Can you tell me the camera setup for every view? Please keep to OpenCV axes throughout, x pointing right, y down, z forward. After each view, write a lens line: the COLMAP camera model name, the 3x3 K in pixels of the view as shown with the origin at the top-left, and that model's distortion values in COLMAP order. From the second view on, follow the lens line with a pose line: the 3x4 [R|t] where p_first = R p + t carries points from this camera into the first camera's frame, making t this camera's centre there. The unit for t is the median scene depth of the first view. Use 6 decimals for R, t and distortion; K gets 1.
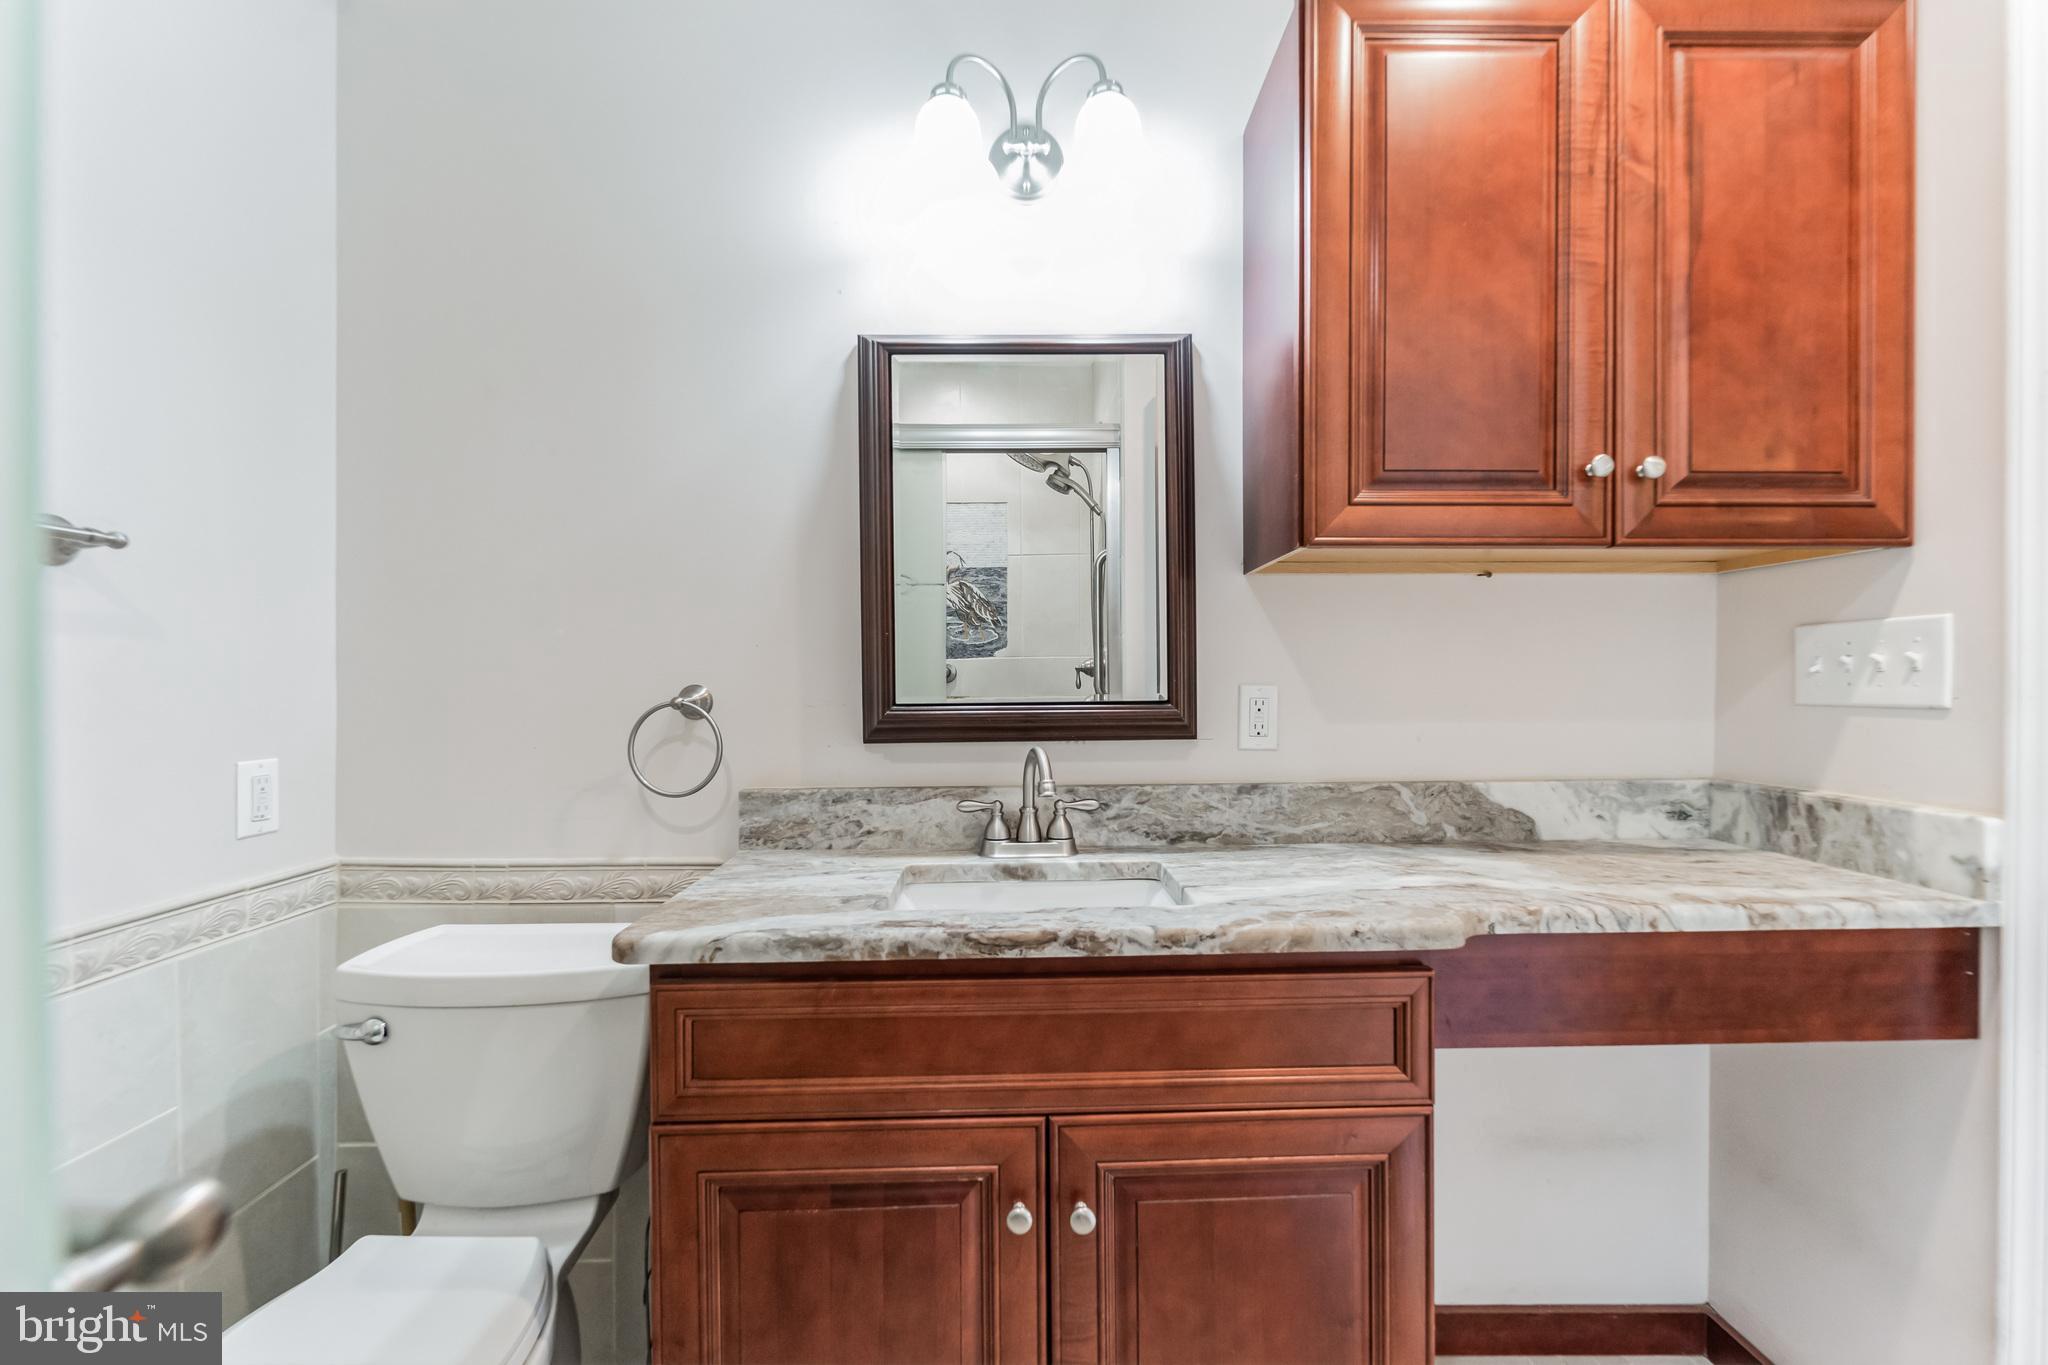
lens RADIAL K [[815.2, 0, 1026.6], [0, 815.2, 699.7], [0, 0, 1]] dist [0.000672, -0.000055]
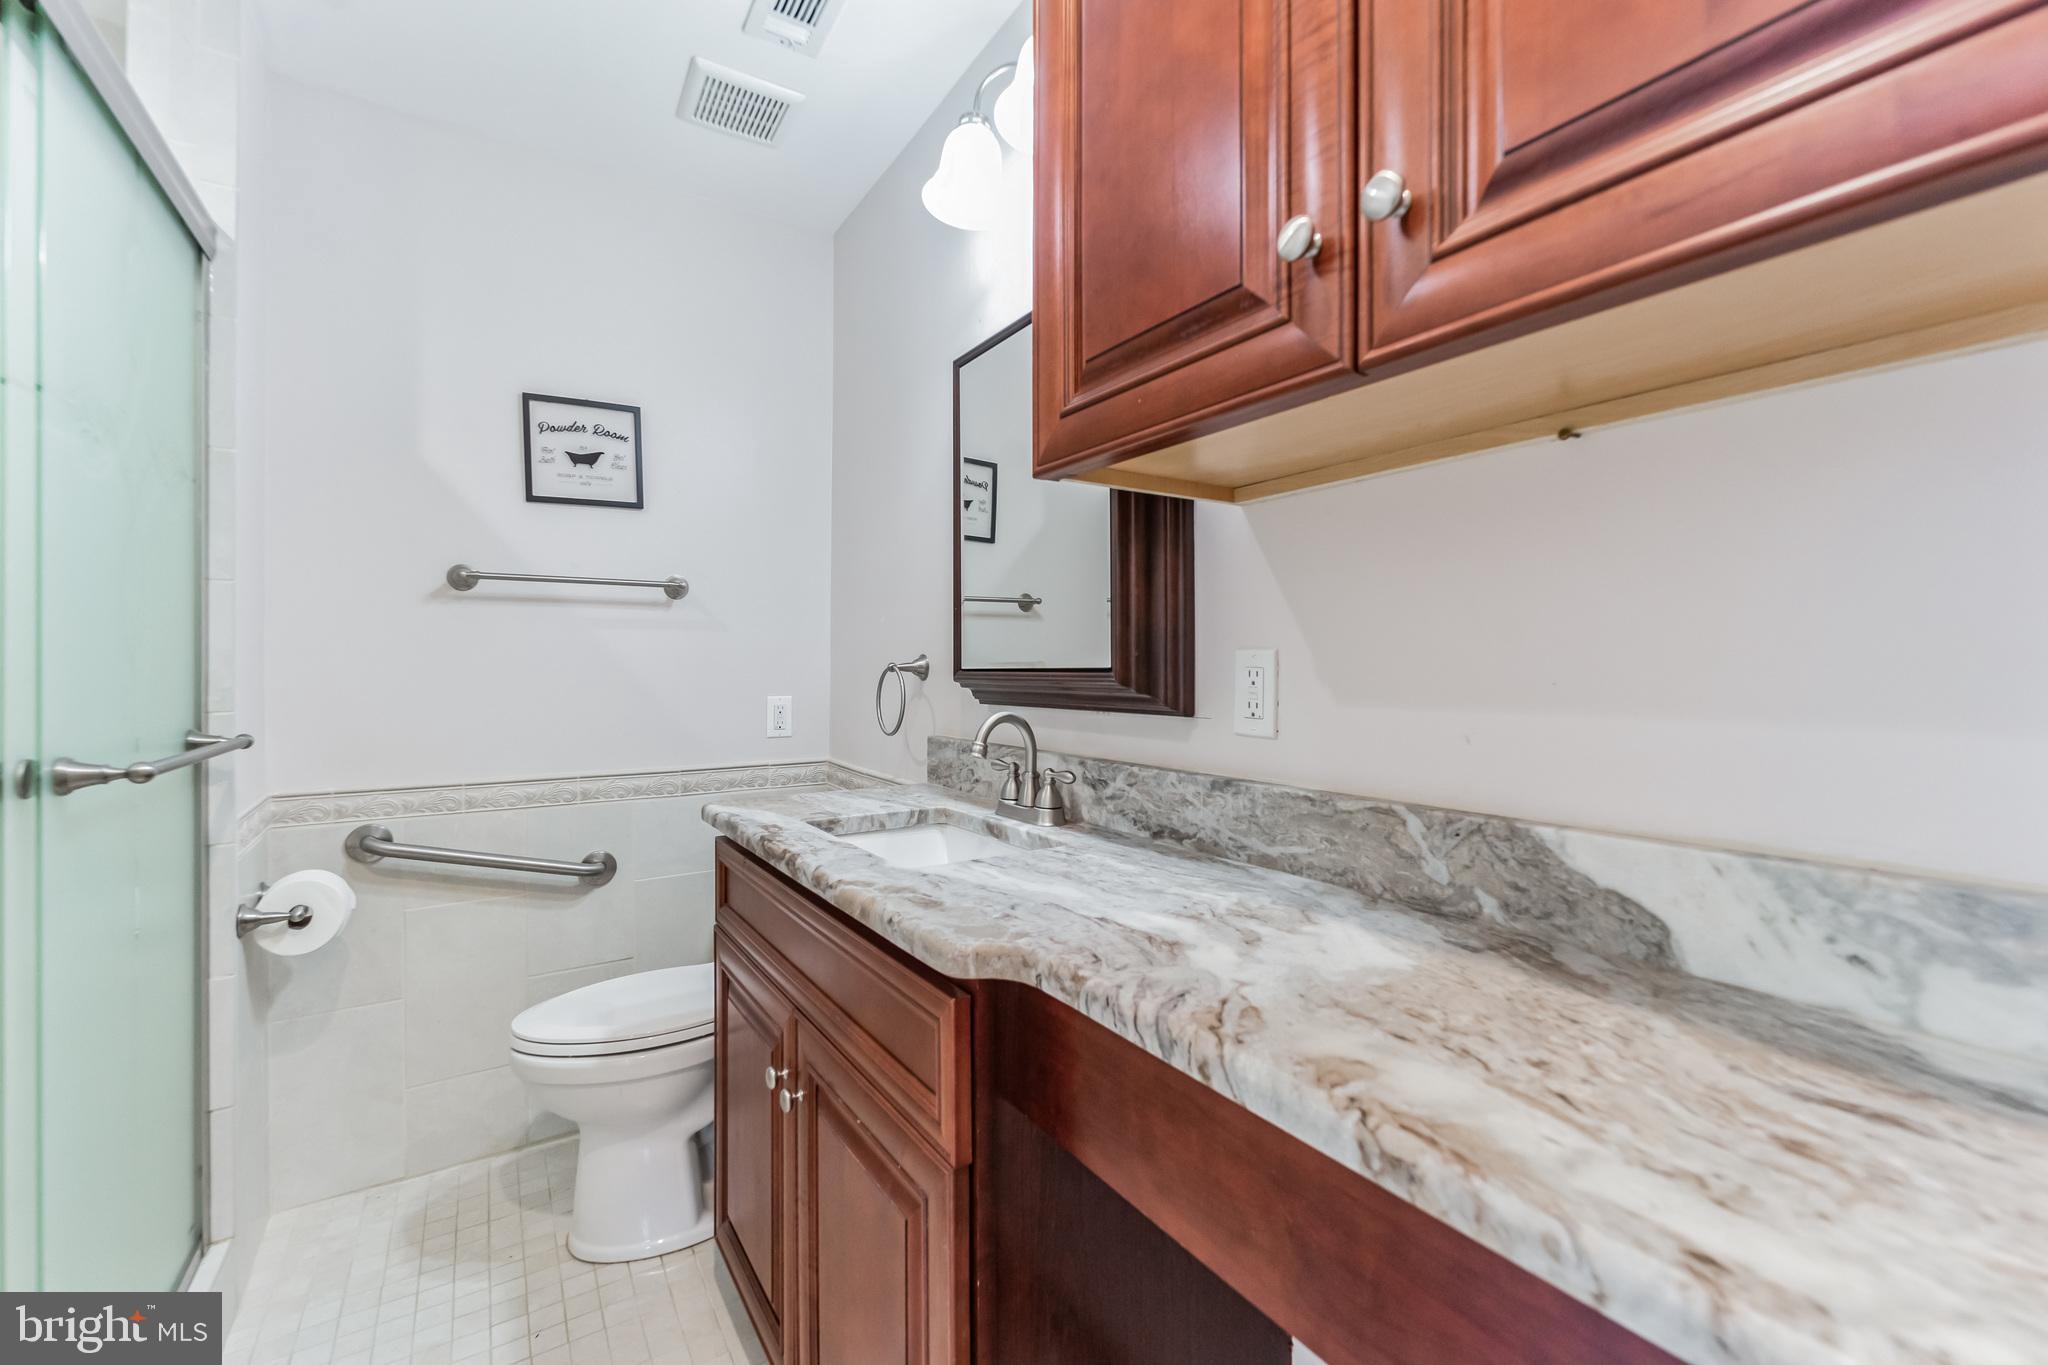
lens RADIAL K [[827.5, 0, 1028.9], [0, 827.5, 674.3], [0, 0, 1]] dist [-0.000260, -0.000253]
pose [[0.538484, 0.013760, -0.842523, 0.830570], [-0.021763, 0.999760, 0.002419, 0.007434], [0.842354, 0.017034, 0.538655, 0.423791]]
